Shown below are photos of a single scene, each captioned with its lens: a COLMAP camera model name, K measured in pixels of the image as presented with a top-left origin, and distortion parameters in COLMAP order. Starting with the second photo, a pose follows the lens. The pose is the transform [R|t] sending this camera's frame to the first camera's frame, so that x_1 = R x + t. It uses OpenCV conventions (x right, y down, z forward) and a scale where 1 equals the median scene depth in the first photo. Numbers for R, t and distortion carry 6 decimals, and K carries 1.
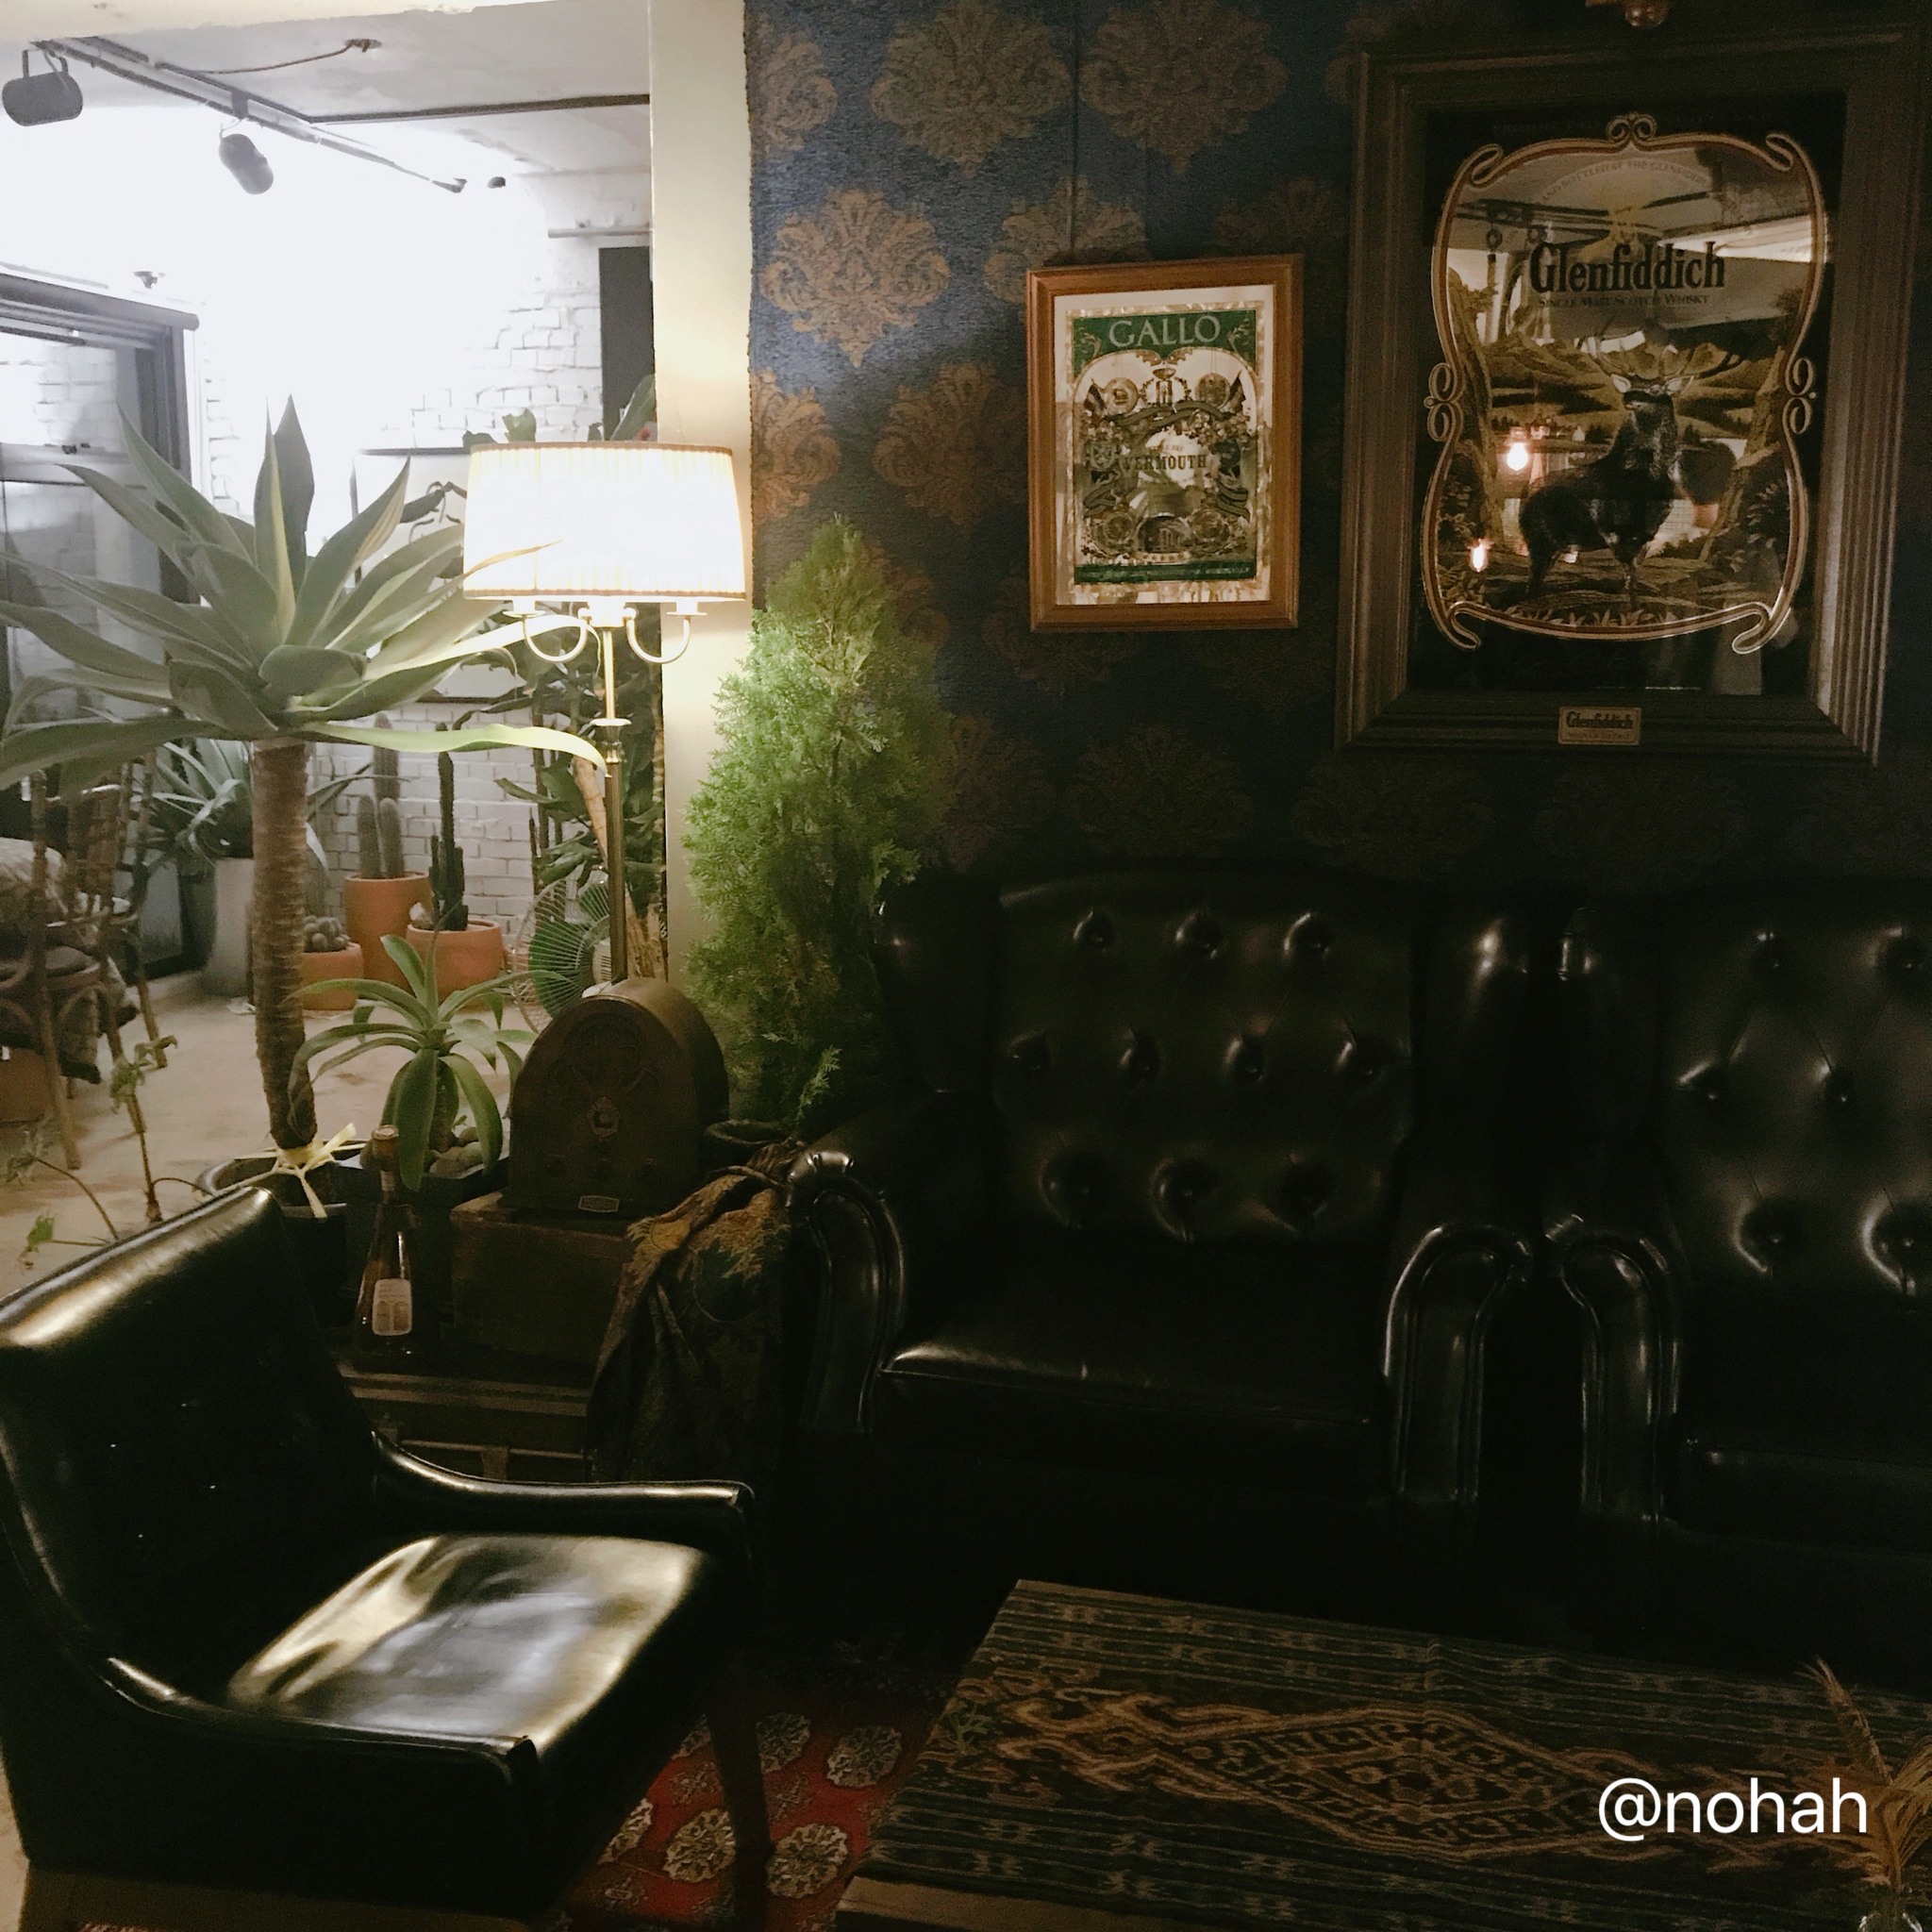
lens RADIAL K [[2178.3, 0, 969.2], [0, 2178.3, 912.3], [0, 0, 1]] dist [0.193299, -0.509075]
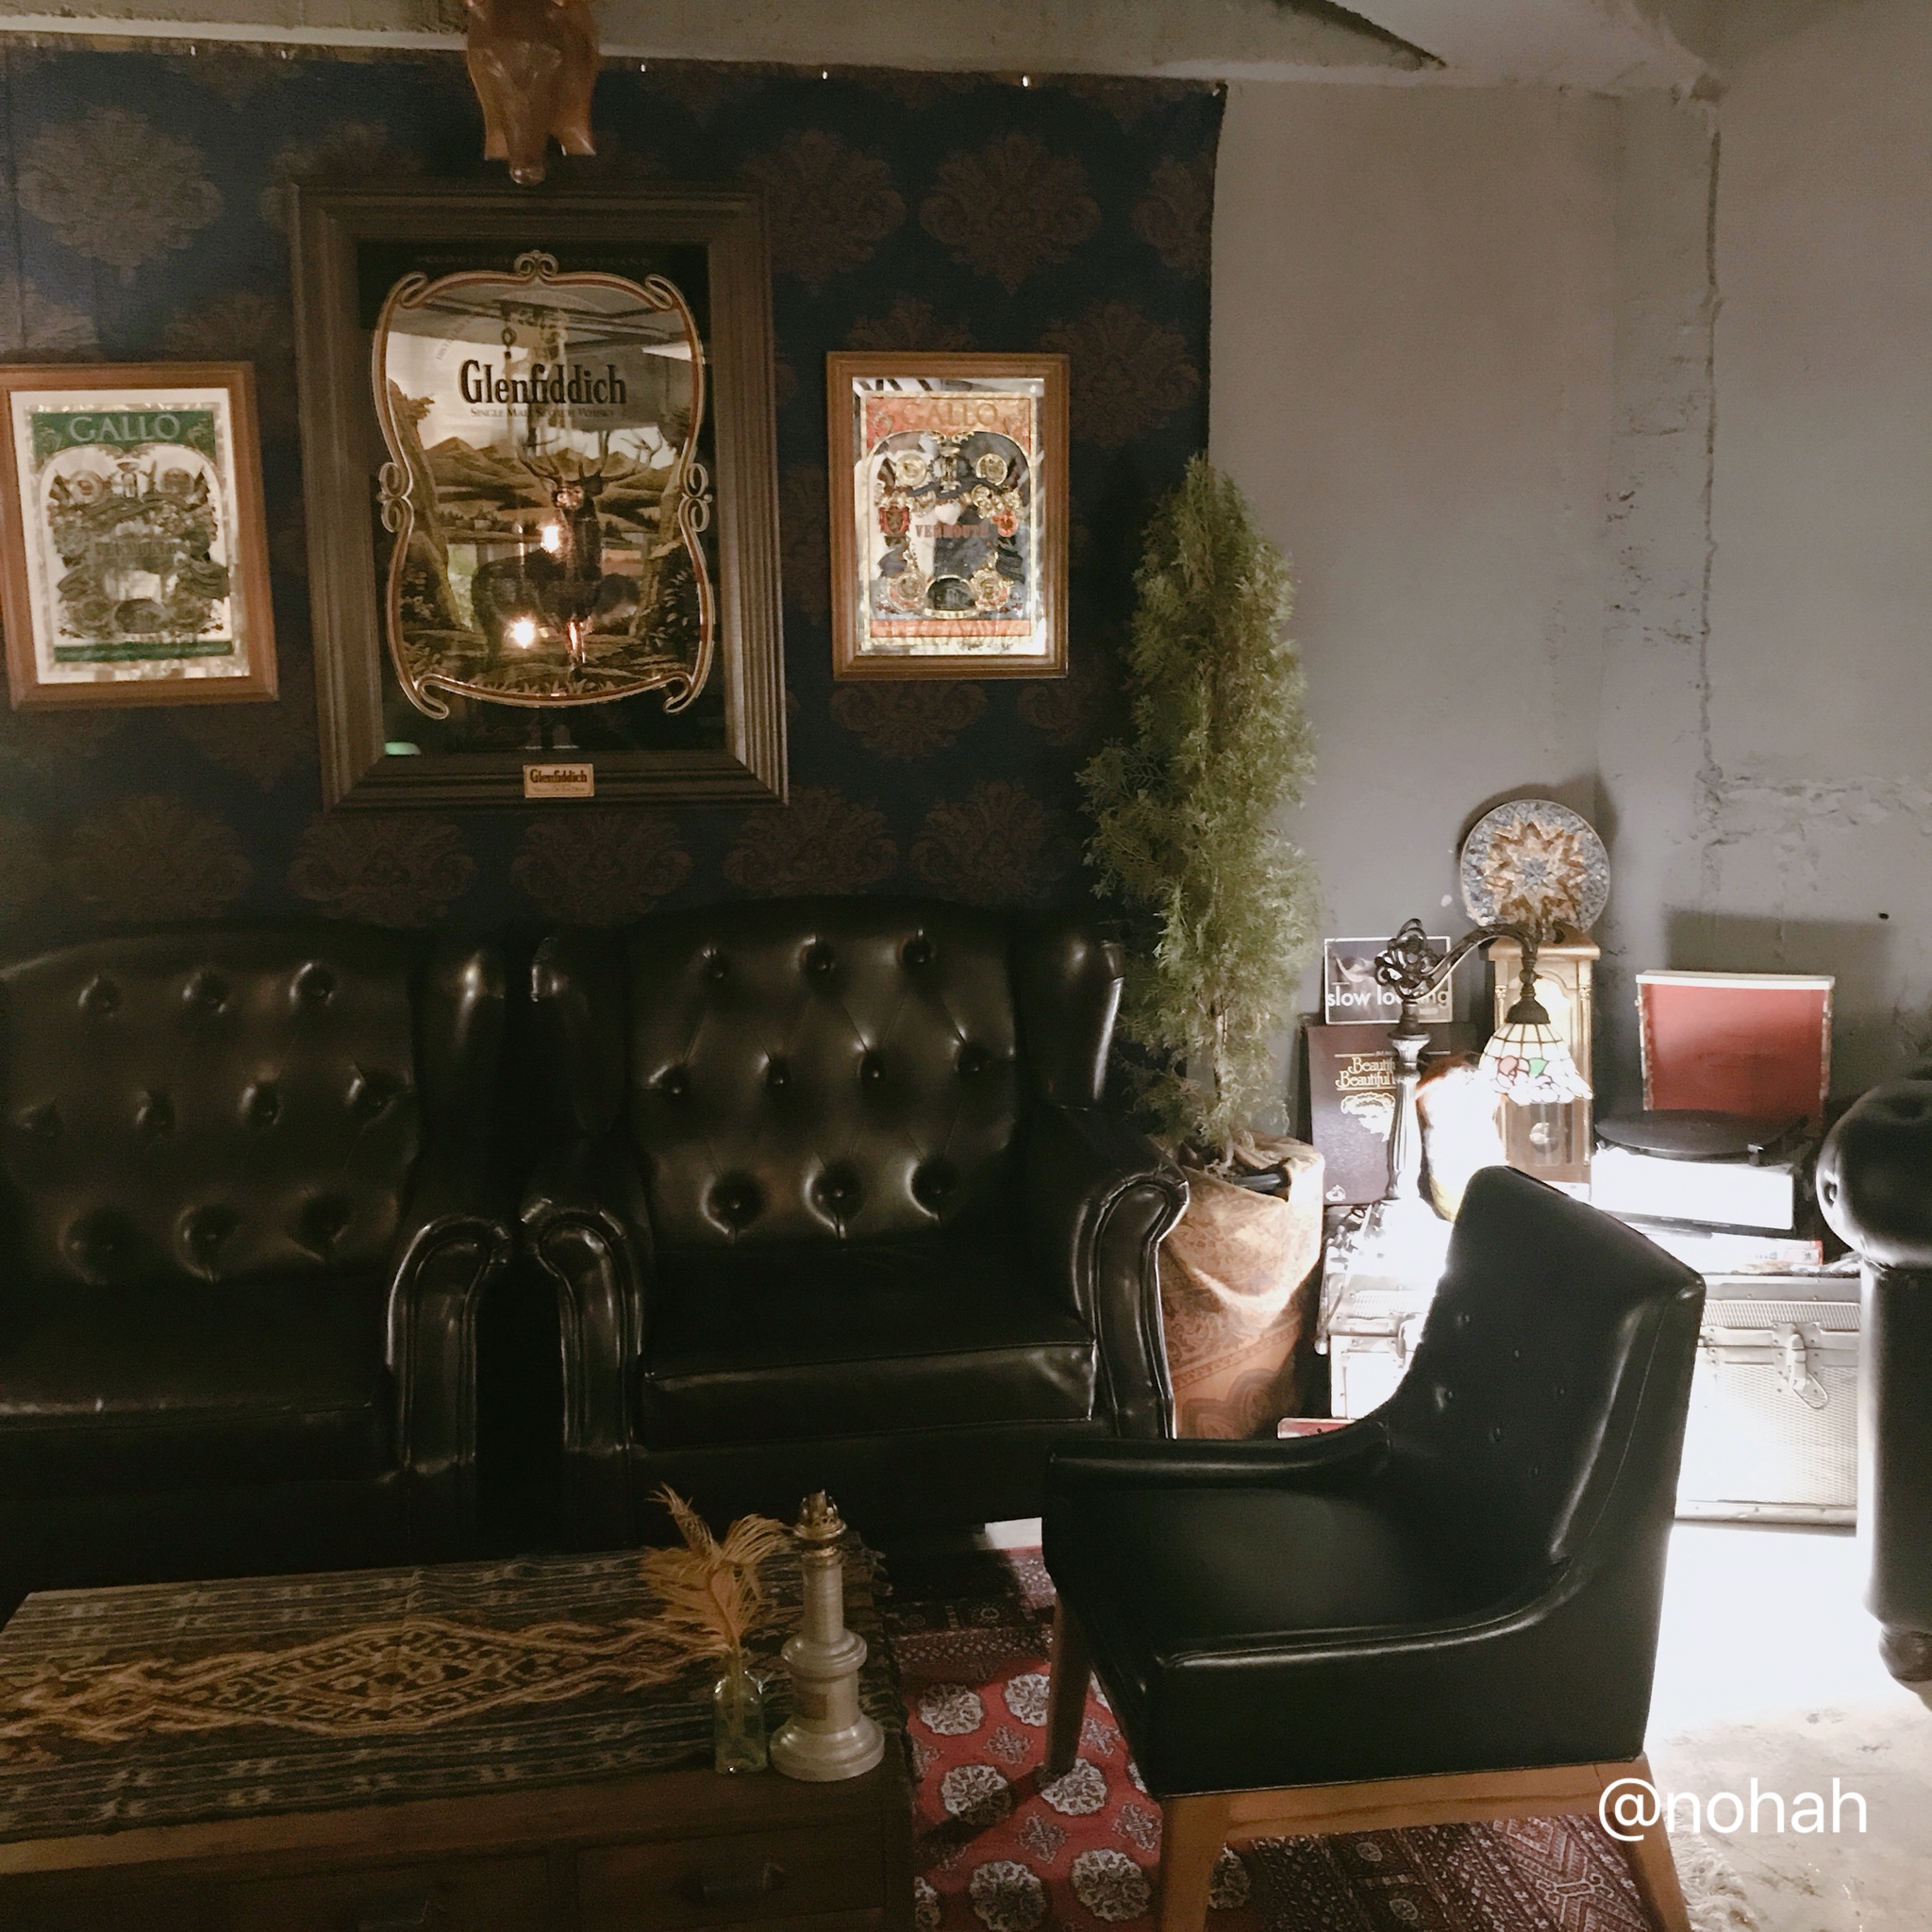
lens RADIAL K [[2265.6, 0, 966.1], [0, 2265.6, 928.2], [0, 0, 1]] dist [0.071344, -0.038273]
pose [[0.928368, -0.067308, 0.365517, 0.047523], [0.079020, 0.996725, -0.017160, 0.029664], [-0.363165, 0.044814, 0.930646, -0.174724]]
